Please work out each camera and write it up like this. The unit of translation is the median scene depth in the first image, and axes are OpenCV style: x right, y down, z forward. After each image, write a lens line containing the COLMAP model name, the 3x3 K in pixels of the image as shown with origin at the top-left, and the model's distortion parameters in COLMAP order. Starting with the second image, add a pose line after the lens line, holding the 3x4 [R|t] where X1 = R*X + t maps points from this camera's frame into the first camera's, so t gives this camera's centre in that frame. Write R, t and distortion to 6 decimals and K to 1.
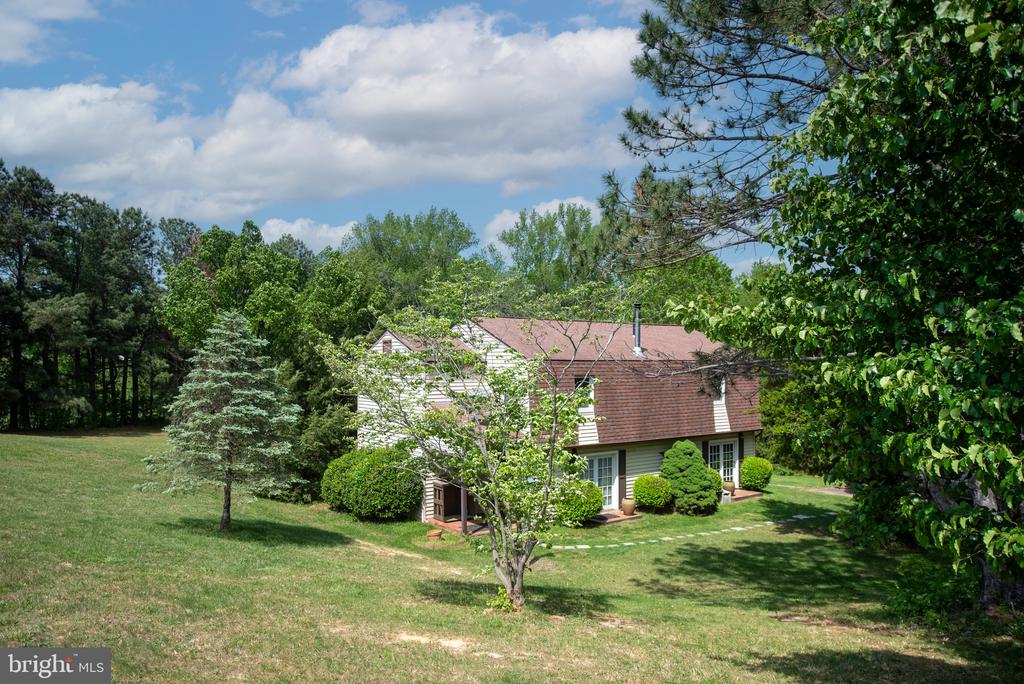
lens RADIAL K [[715.3, 0, 510.1], [0, 715.3, 353.7], [0, 0, 1]] dist [-0.002021, -0.002817]
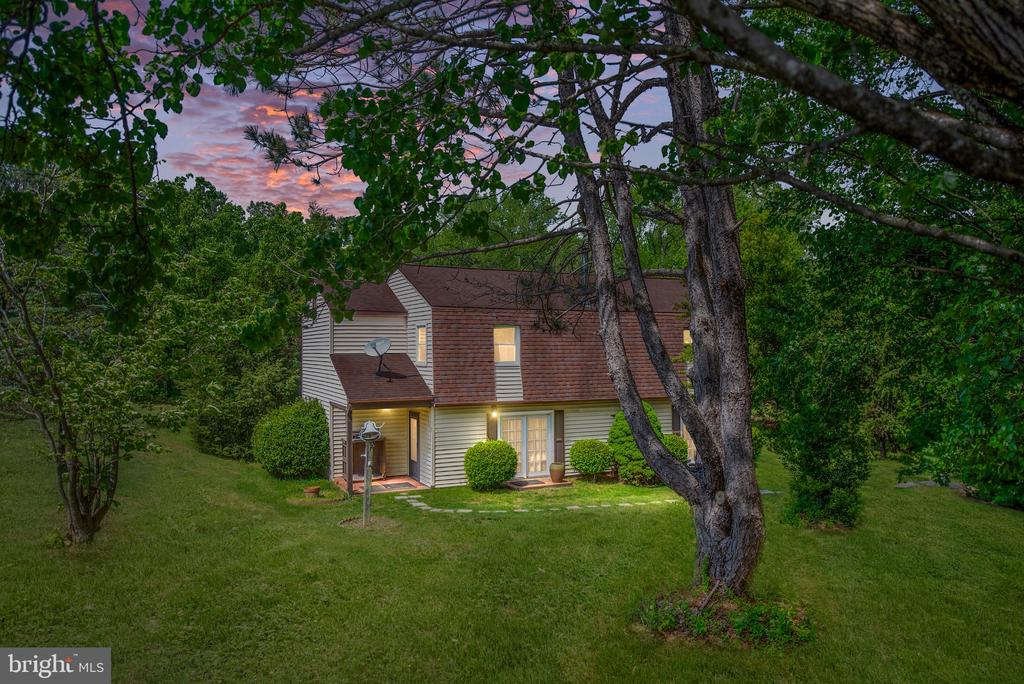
lens RADIAL K [[717.2, 0, 512.0], [0, 717.2, 324.0], [0, 0, 1]] dist [0.003236, 0.000407]
pose [[0.982148, -0.006861, -0.187985, 0.267421], [0.003256, 0.999805, -0.019480, 0.044370], [0.188082, 0.018520, 0.981979, 0.105097]]
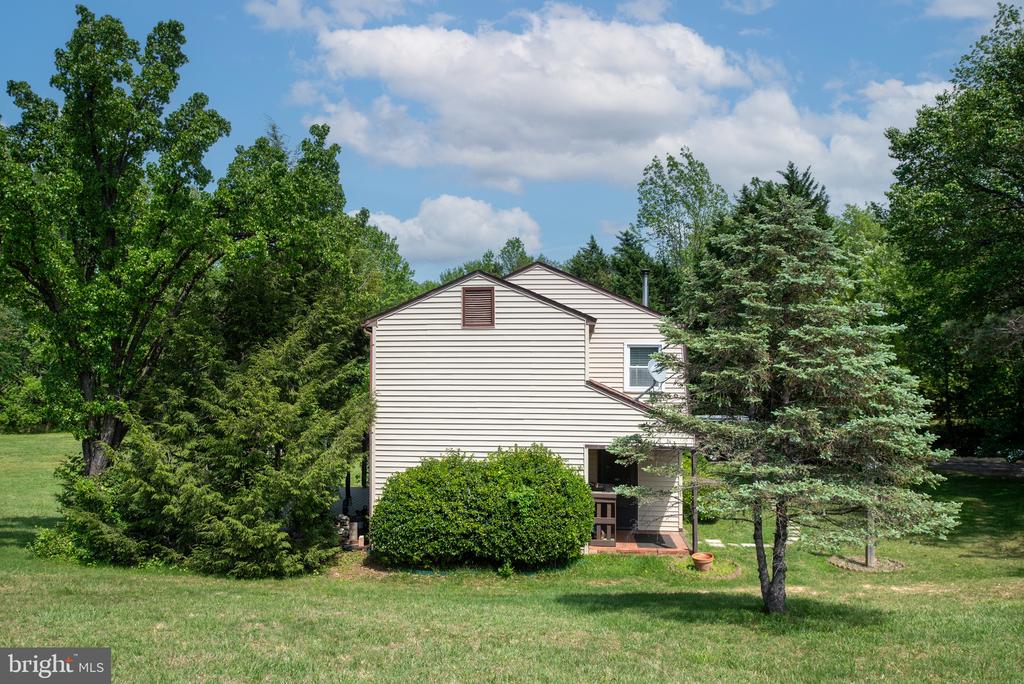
lens RADIAL K [[711.2, 0, 512.0], [0, 711.2, 342.0], [0, 0, 1]] dist [-0.007011, 0.000055]
pose [[0.694543, 0.007958, 0.719407, -0.608318], [-0.011457, 0.999934, -0.000001, 0.029716], [-0.719360, -0.008242, 0.694588, 0.527919]]
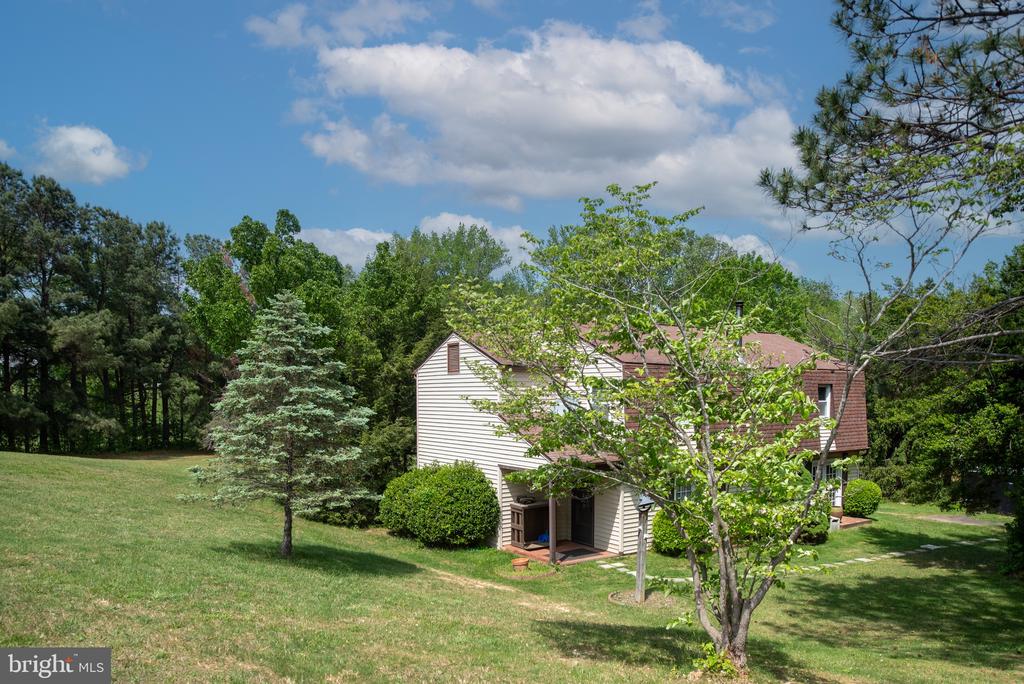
lens RADIAL K [[716.7, 0, 508.5], [0, 716.7, 430.2], [0, 0, 1]] dist [-0.001262, -0.000192]
pose [[0.999453, 0.002510, -0.032967, -0.074982], [-0.000339, 0.997839, 0.065703, 0.029167], [0.033060, -0.065656, 0.997294, 0.121628]]
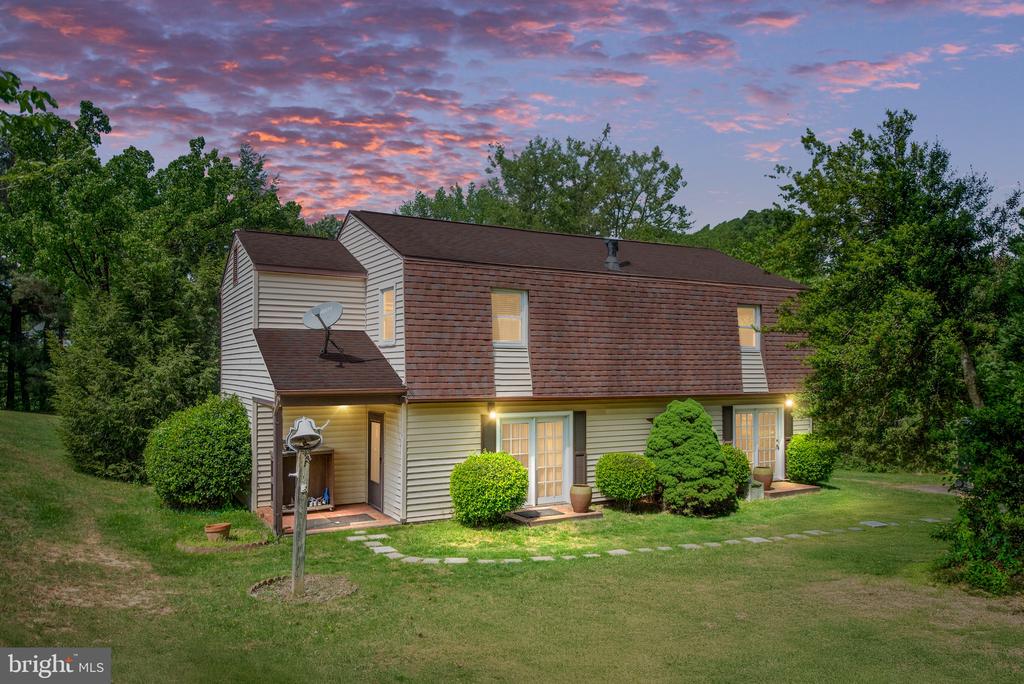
lens RADIAL K [[721.8, 0, 512.0], [0, 721.8, 342.0], [0, 0, 1]] dist [-0.003995, -0.005018]
pose [[0.991544, -0.000685, -0.129770, 0.180050], [-0.002146, 0.999763, -0.021678, 0.086897], [0.129754, 0.021773, 0.991307, 0.347691]]
